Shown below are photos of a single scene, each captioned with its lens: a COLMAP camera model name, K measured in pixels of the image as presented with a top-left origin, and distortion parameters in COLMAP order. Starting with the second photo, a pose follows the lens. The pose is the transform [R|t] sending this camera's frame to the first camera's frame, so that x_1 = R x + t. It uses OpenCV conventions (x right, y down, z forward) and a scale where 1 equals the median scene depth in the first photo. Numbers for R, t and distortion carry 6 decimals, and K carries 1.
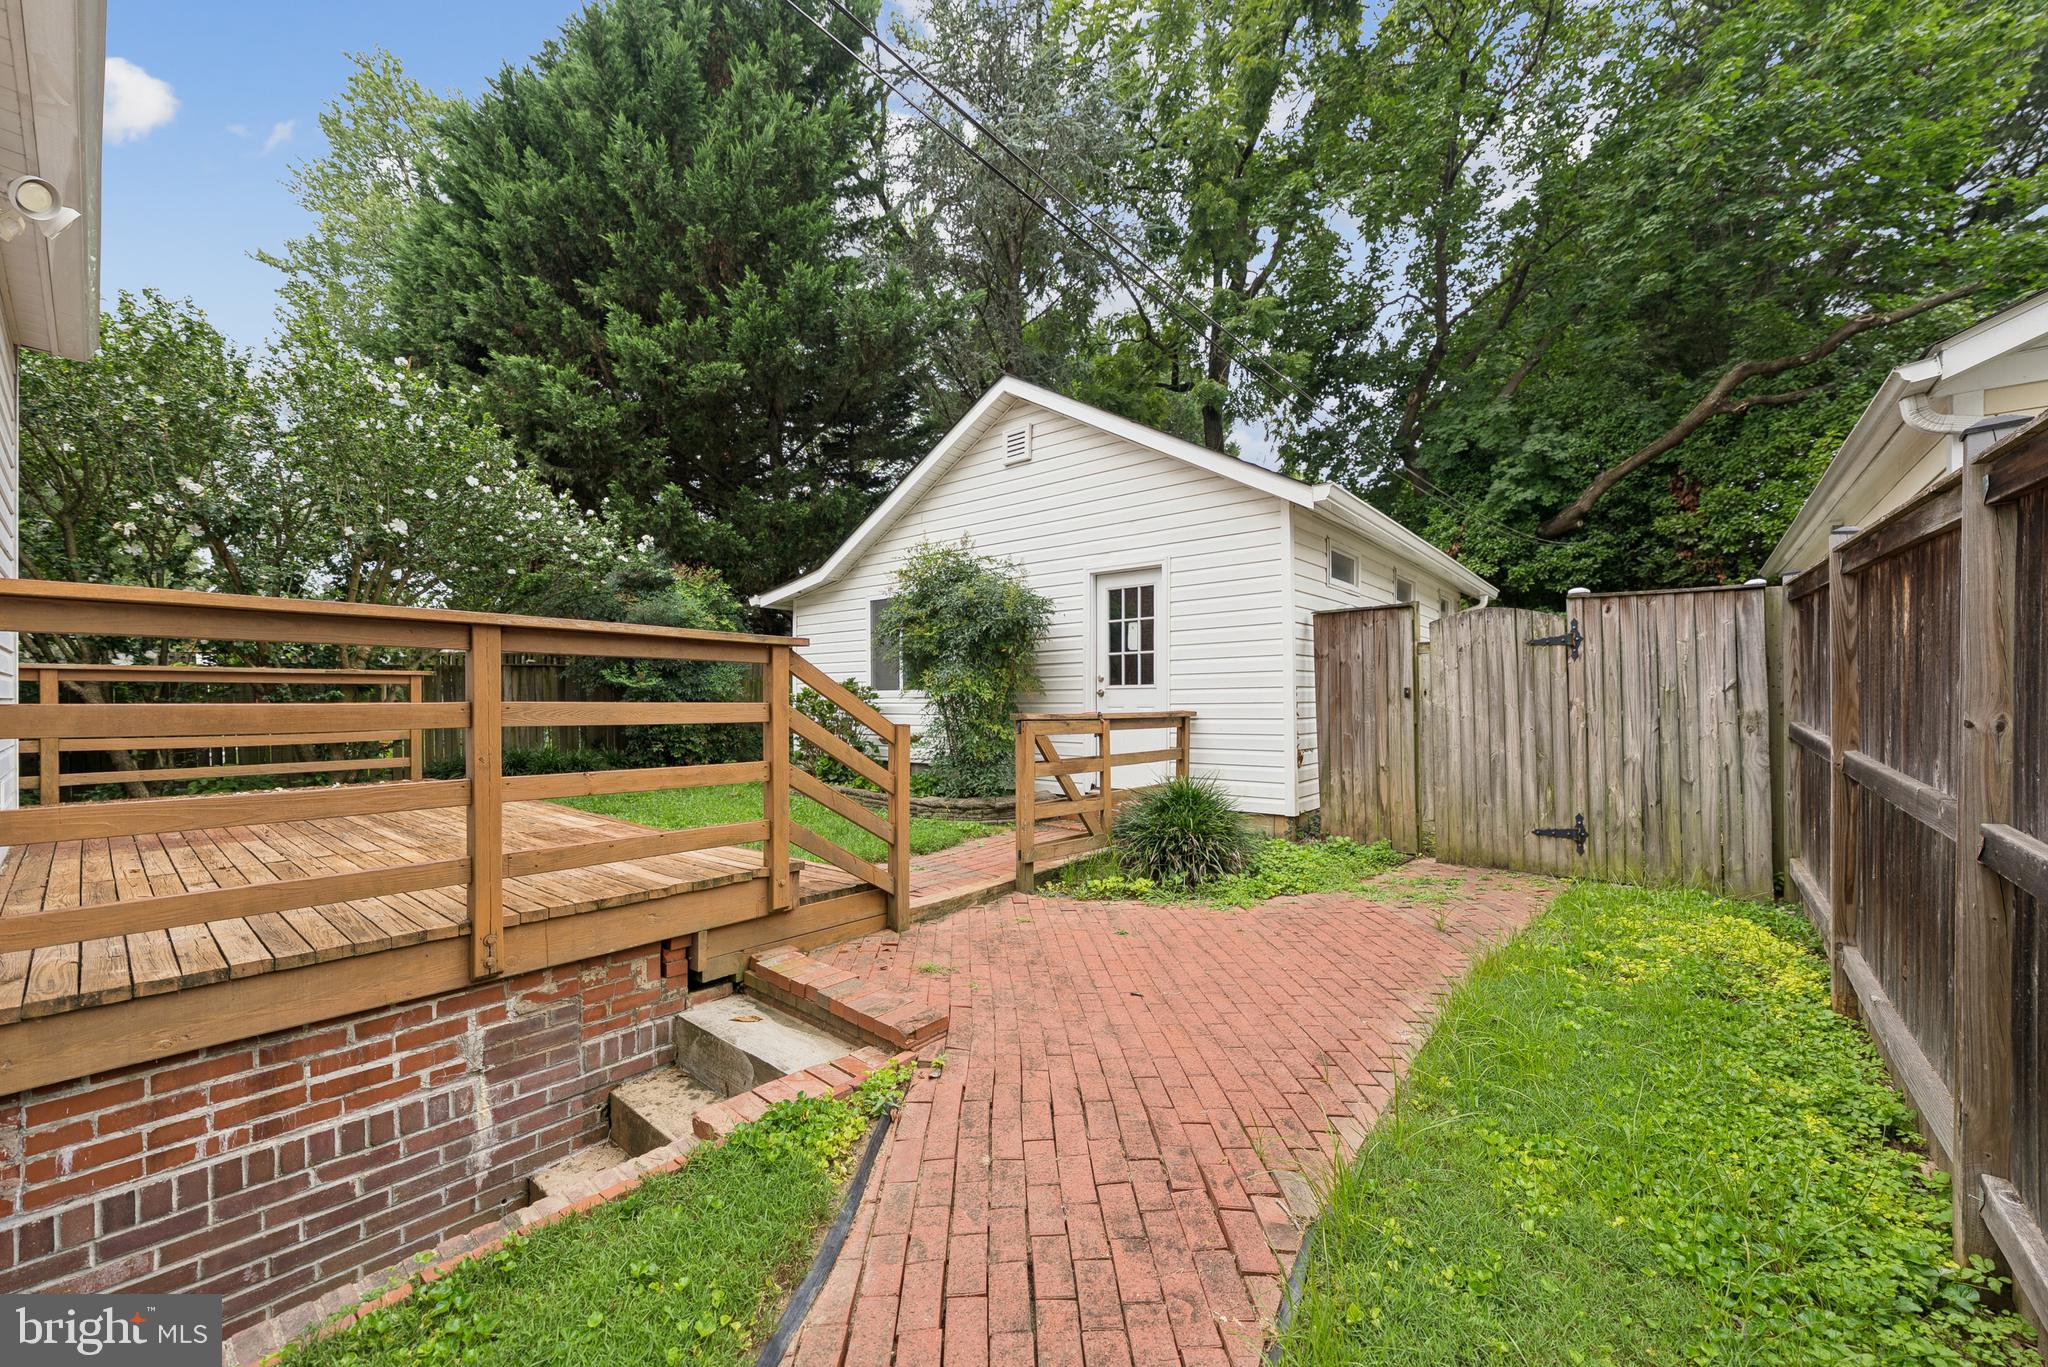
lens RADIAL K [[792.3, 0, 1024.0], [0, 792.3, 683.5], [0, 0, 1]] dist [0.001609, 0.000274]
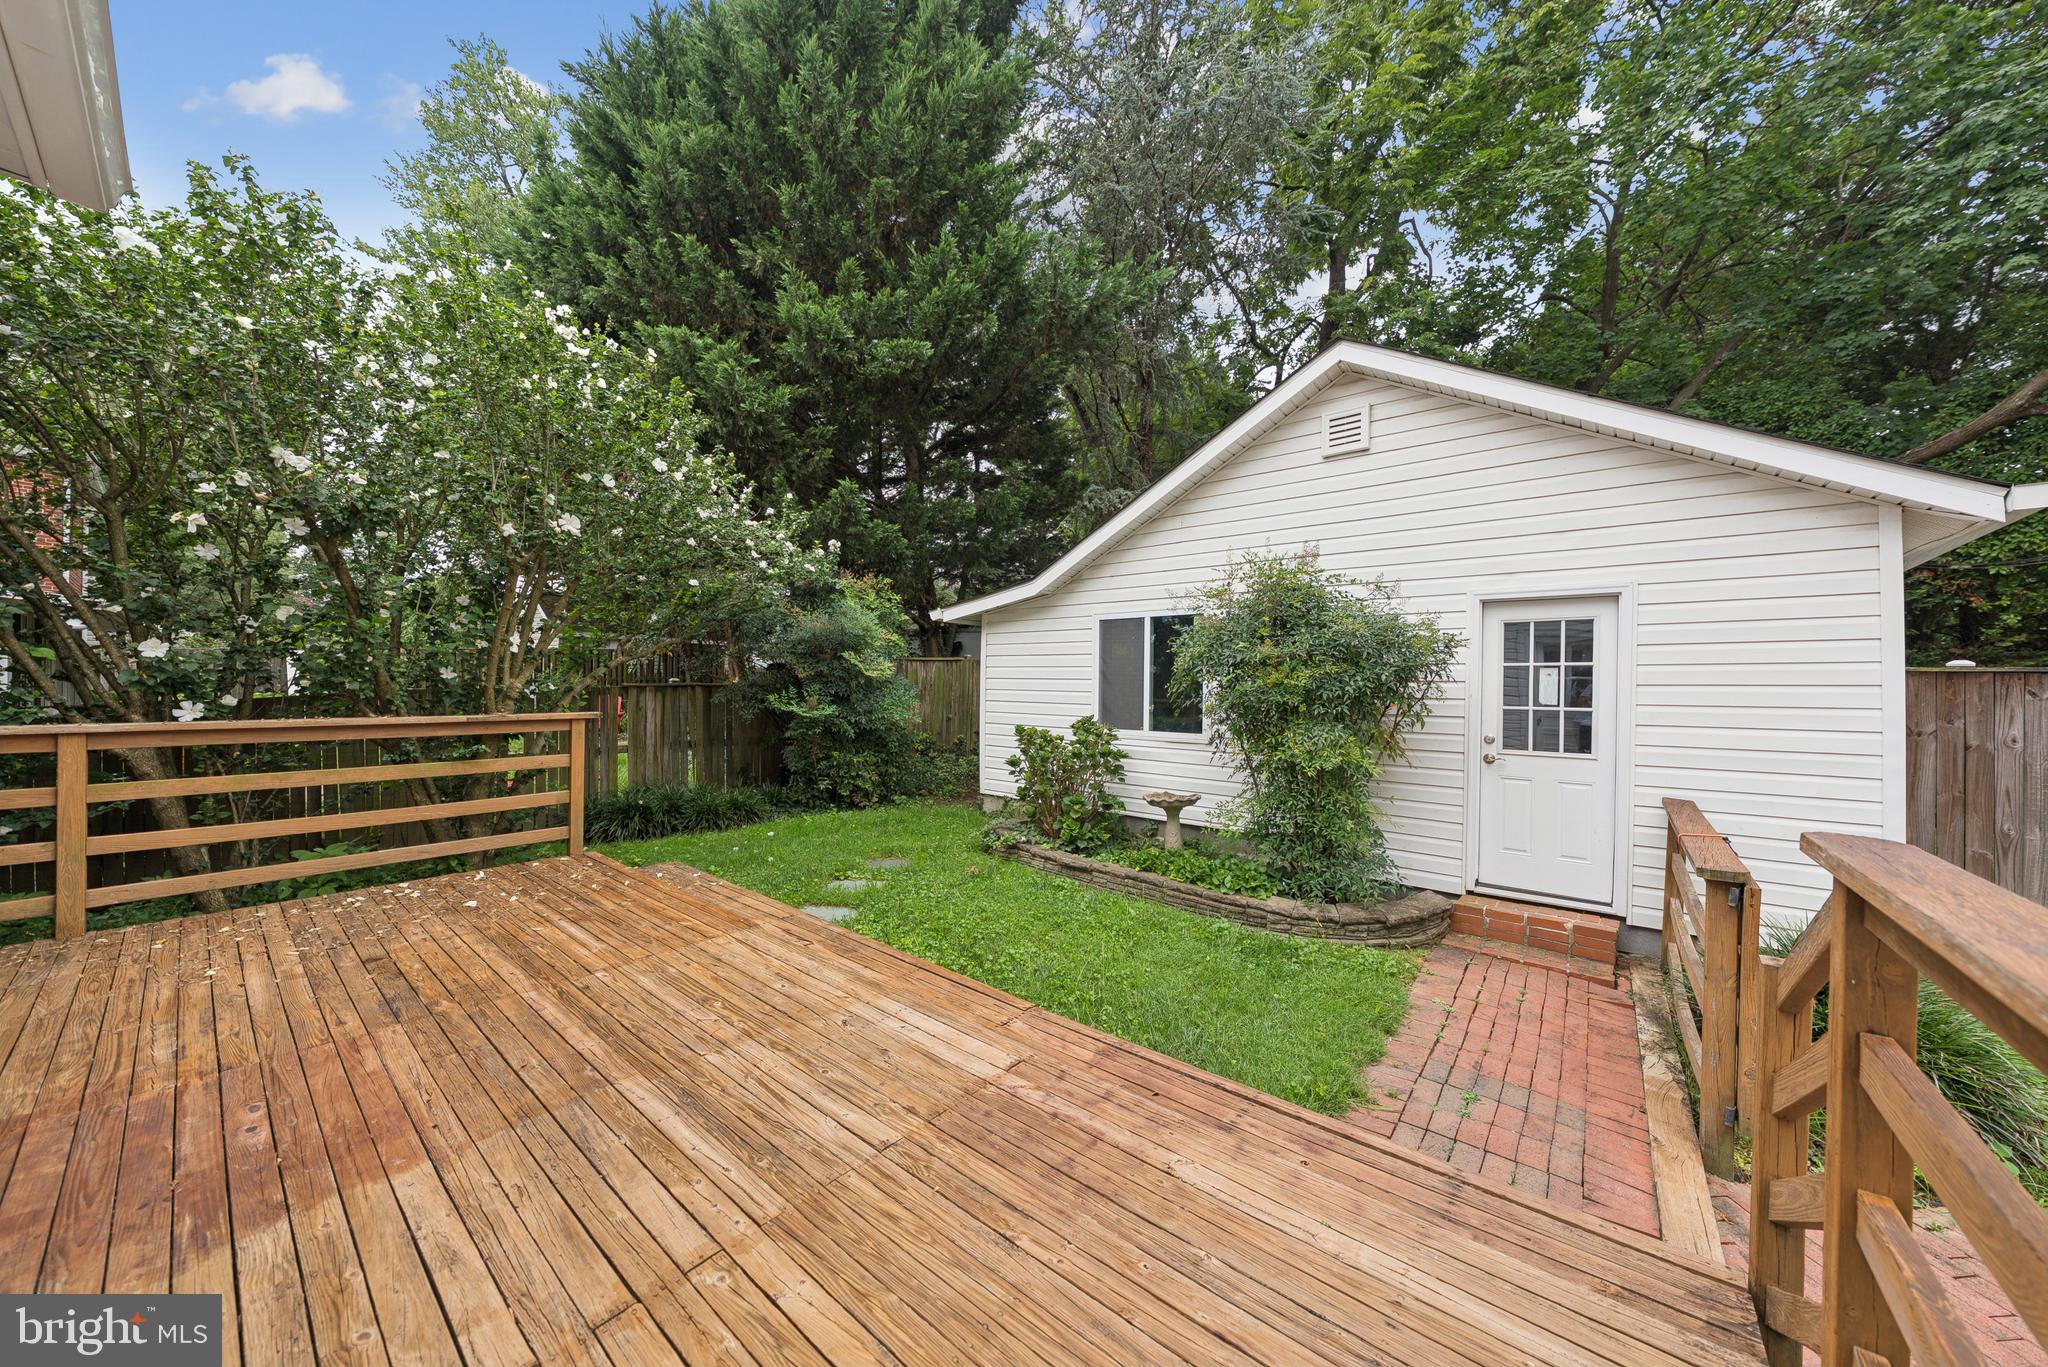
lens RADIAL K [[706.5, 0, 1023.8], [0, 706.5, 669.6], [0, 0, 1]] dist [0.000017, -0.000078]
pose [[0.999884, 0.014884, 0.003229, -0.356378], [-0.014882, 0.999889, -0.000894, -0.066750], [-0.003242, 0.000845, 0.999994, 0.332986]]
